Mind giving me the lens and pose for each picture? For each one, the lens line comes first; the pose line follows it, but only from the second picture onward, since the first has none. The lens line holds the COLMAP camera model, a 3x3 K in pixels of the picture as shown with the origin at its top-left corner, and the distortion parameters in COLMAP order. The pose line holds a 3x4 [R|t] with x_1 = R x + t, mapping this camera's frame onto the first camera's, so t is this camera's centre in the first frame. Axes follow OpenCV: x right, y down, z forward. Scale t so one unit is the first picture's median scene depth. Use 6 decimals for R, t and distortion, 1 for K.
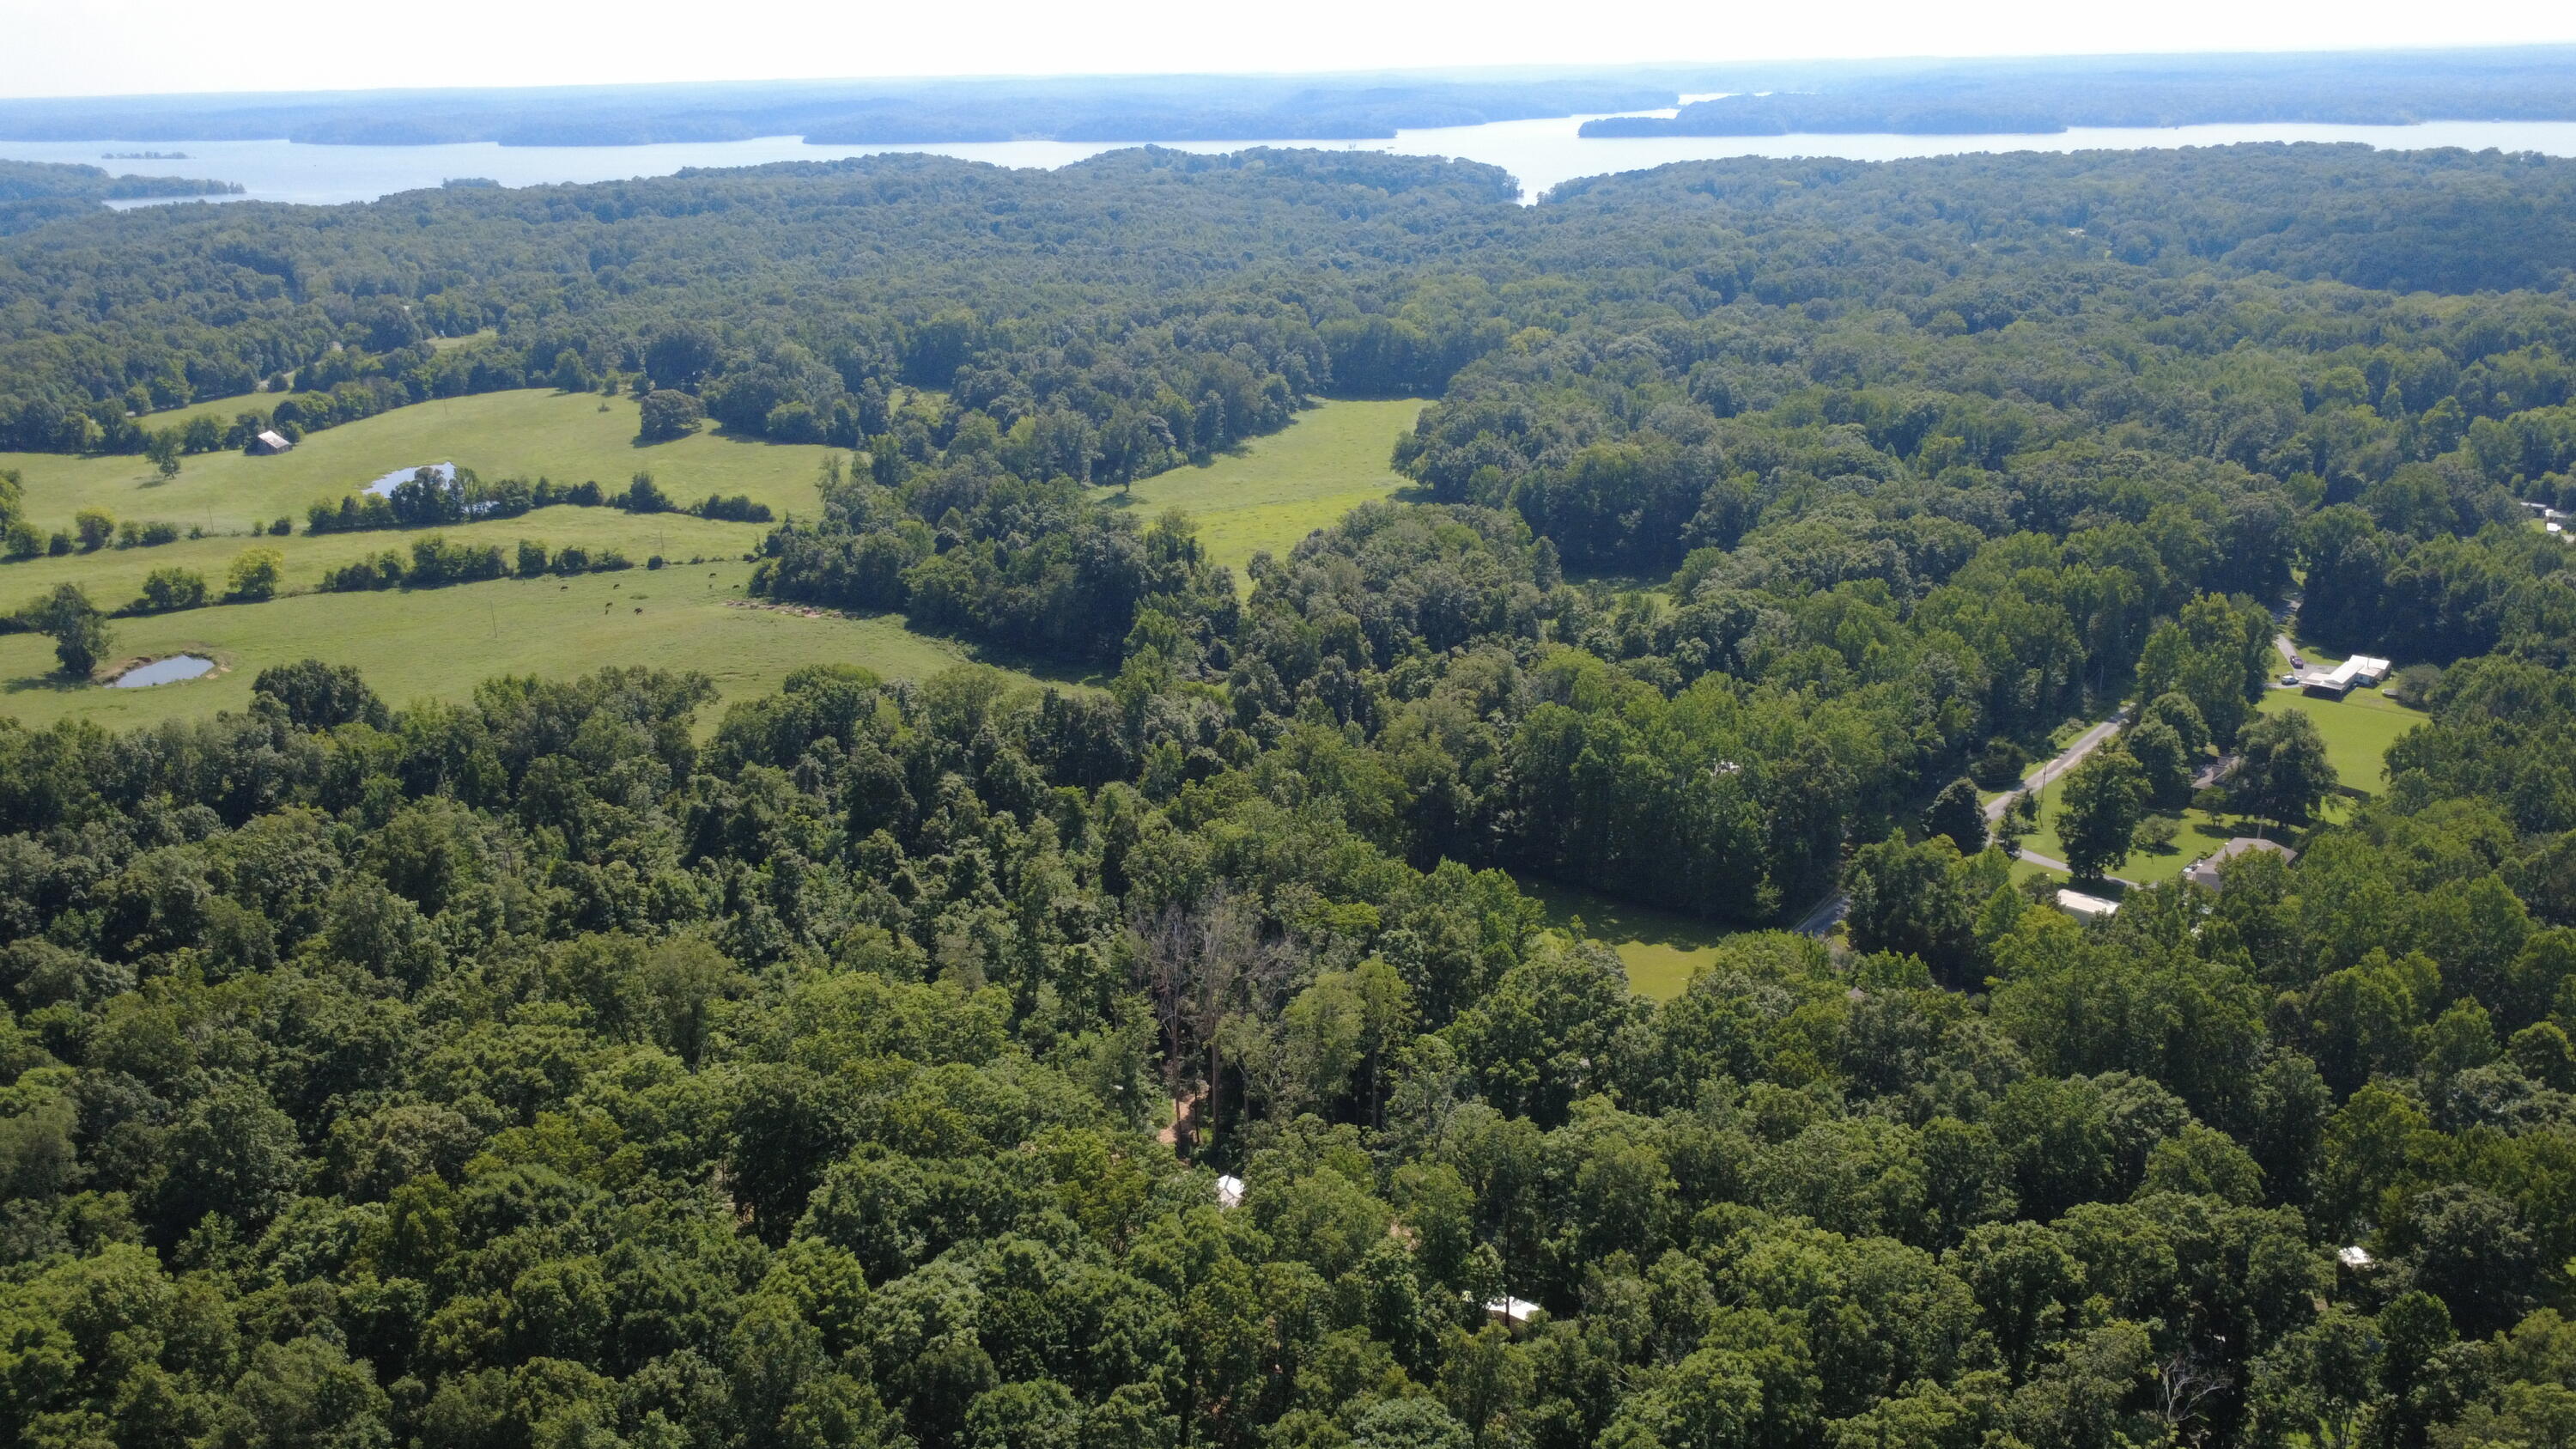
lens RADIAL K [[1879.1, 0, 1280.9], [0, 1879.1, 732.4], [0, 0, 1]] dist [-0.002703, 0.003840]
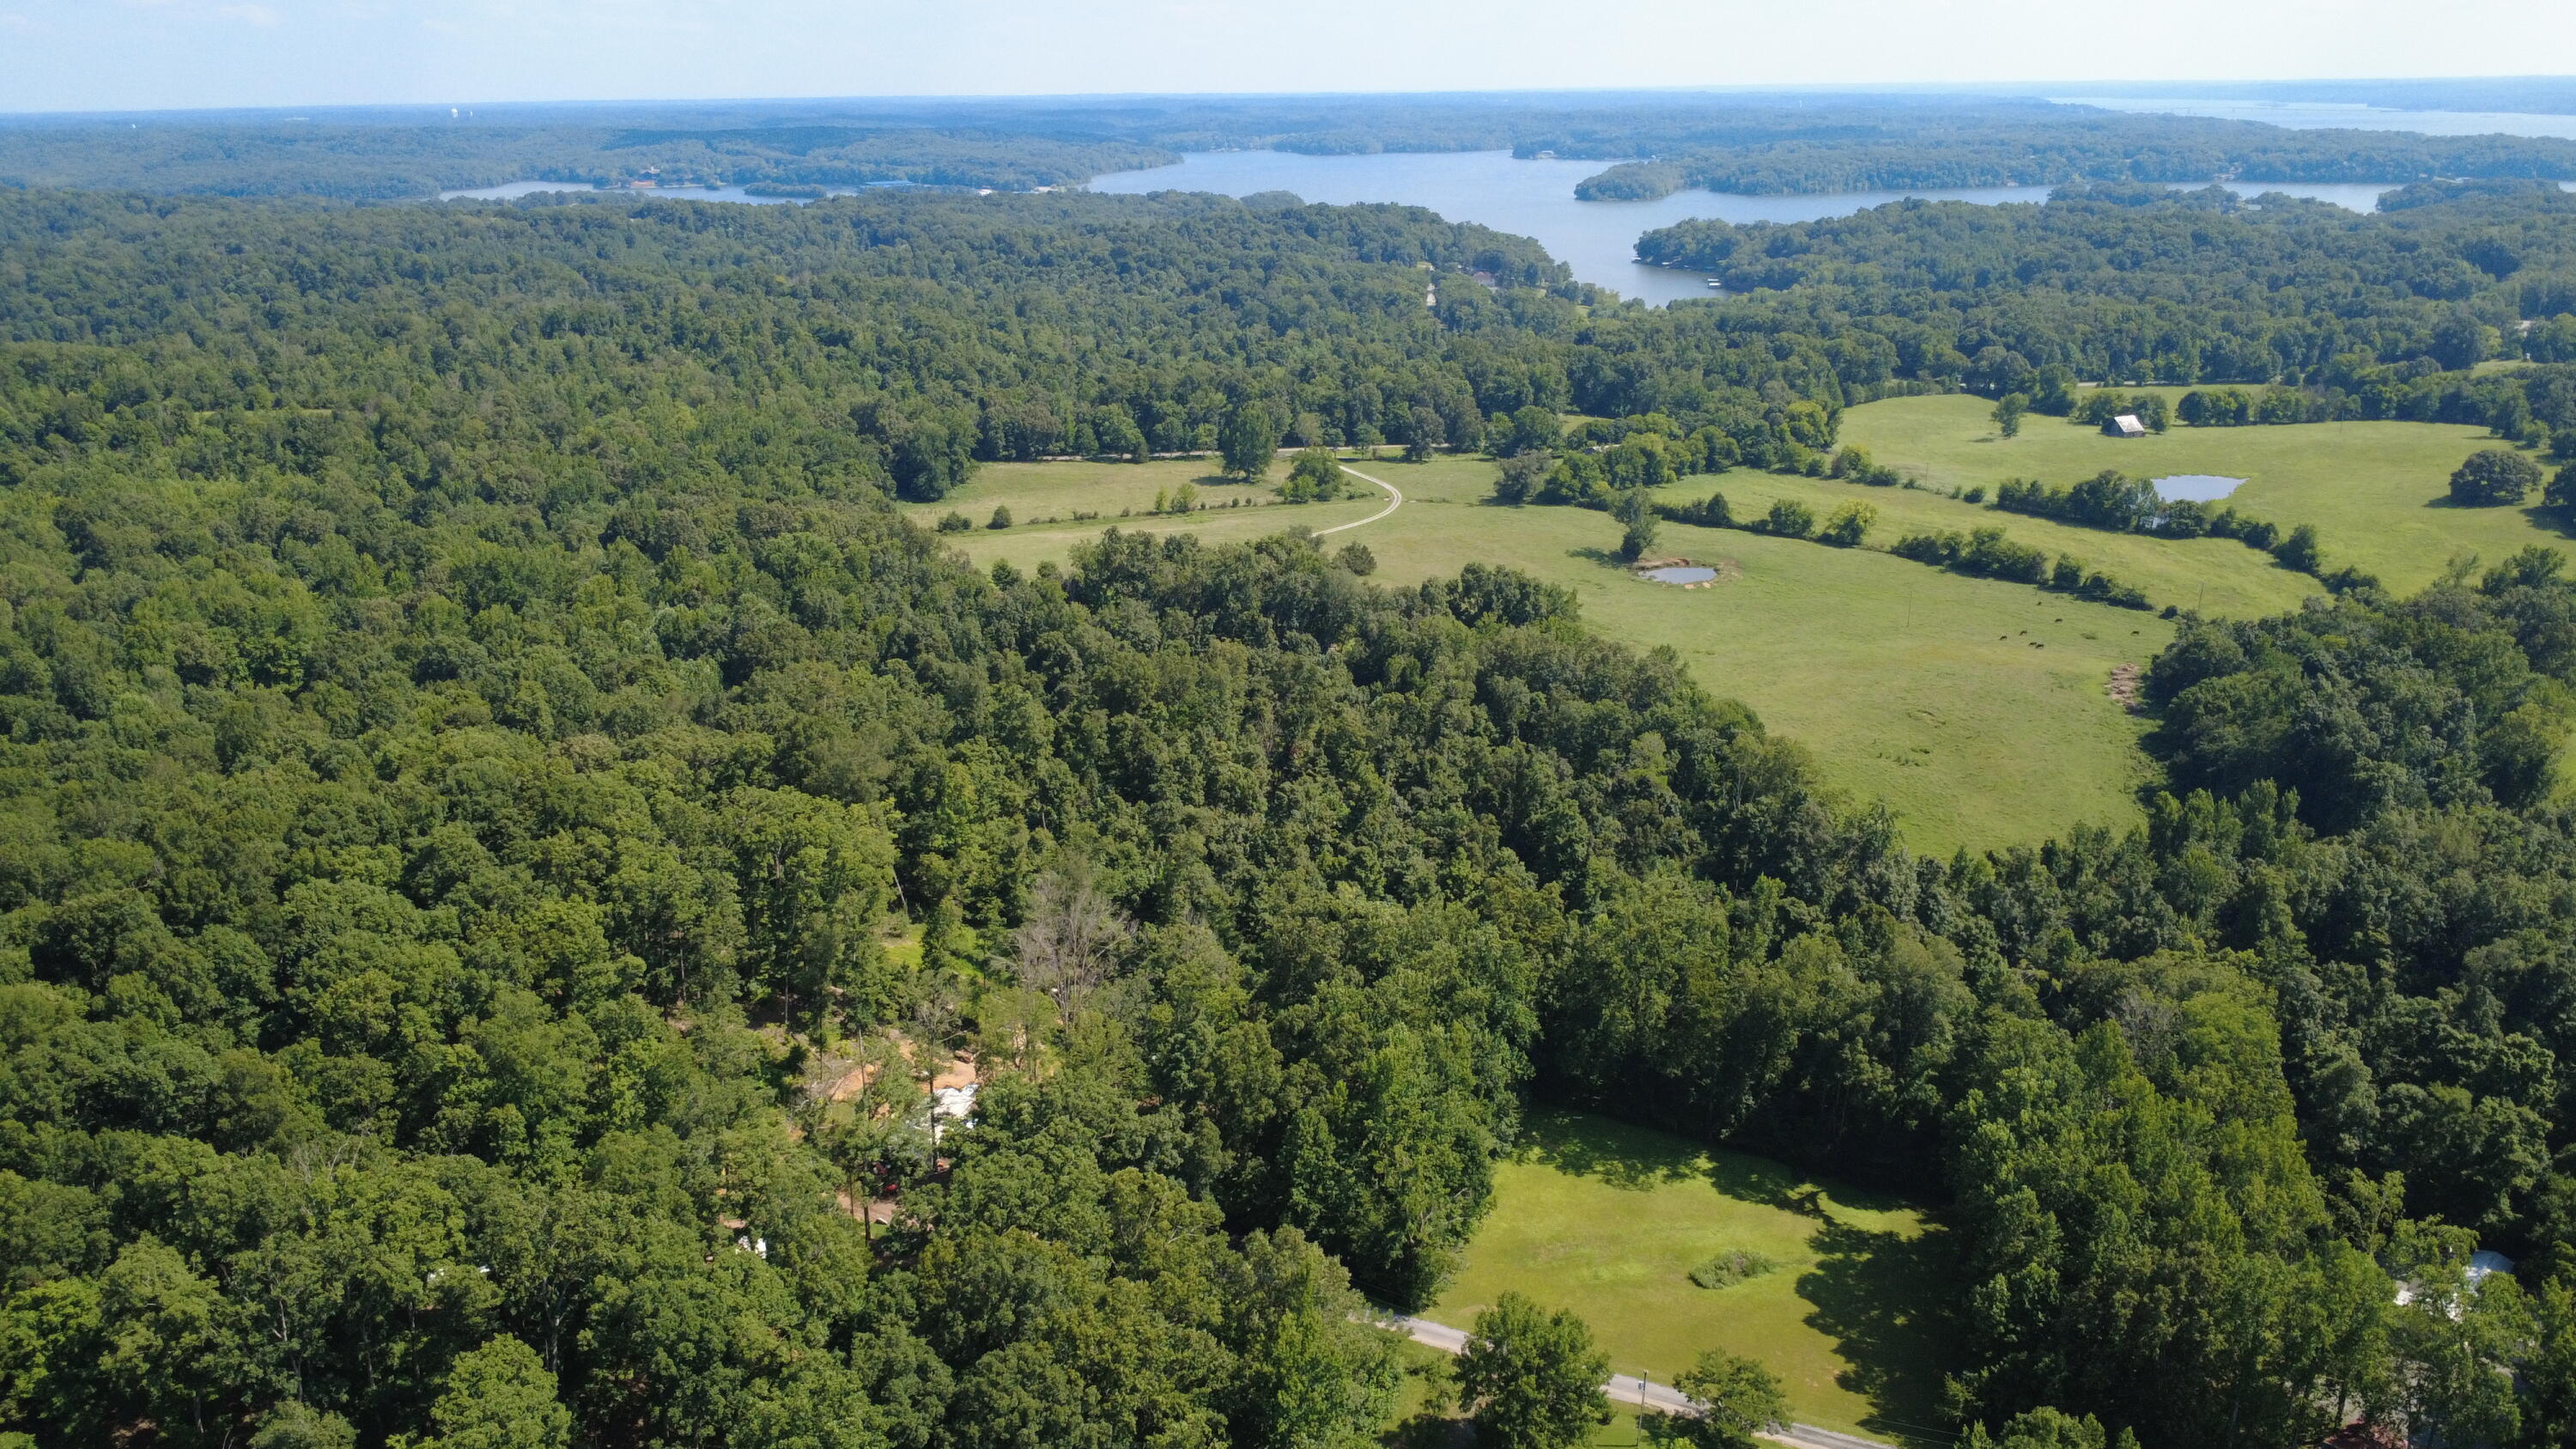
lens RADIAL K [[1881.0, 0, 1282.6], [0, 1881.0, 738.3], [0, 0, 1]] dist [-0.004776, -0.000996]
pose [[0.352244, 0.322826, -0.878469, 0.303525], [-0.308421, 0.926236, 0.216710, -0.087235], [0.883629, 0.194603, 0.425827, 0.207789]]
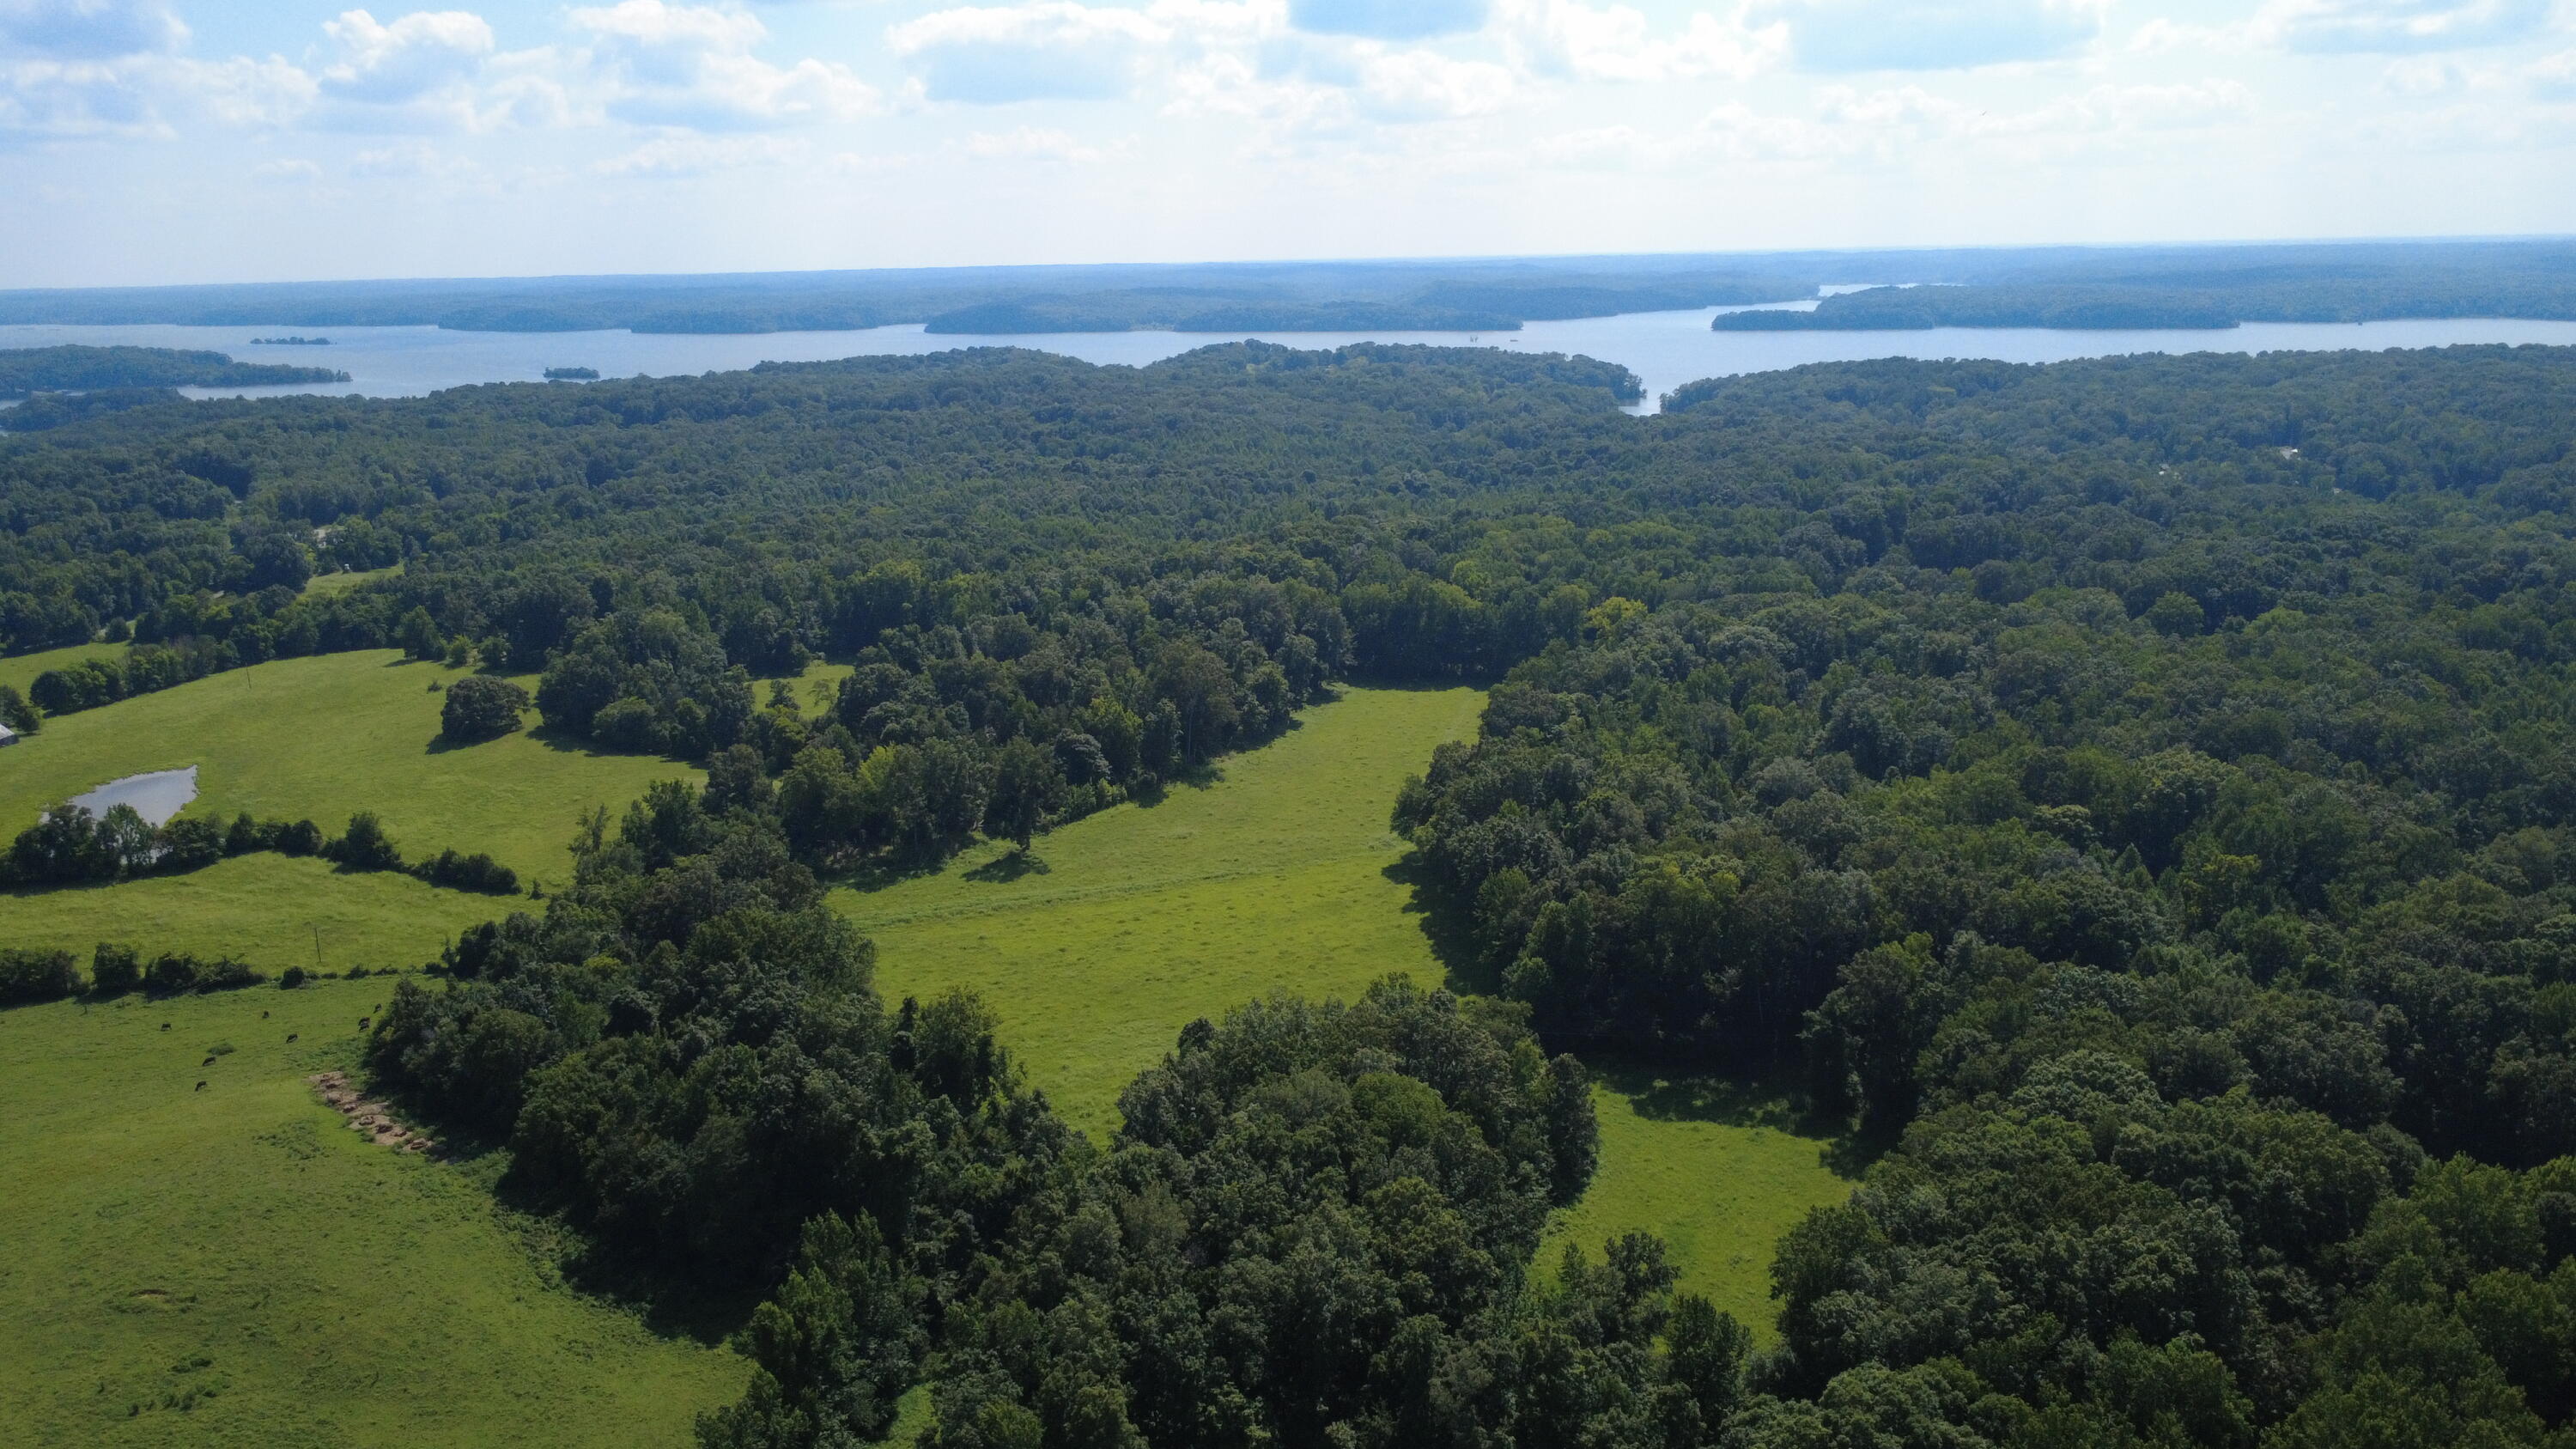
lens RADIAL K [[1879.9, 0, 1280.5], [0, 1879.9, 742.5], [0, 0, 1]] dist [-0.002426, -0.000898]
pose [[0.997246, 0.019994, -0.071421, 0.067432], [-0.026150, 0.995924, -0.086325, -0.111589], [0.069404, 0.087955, 0.993704, 0.293807]]
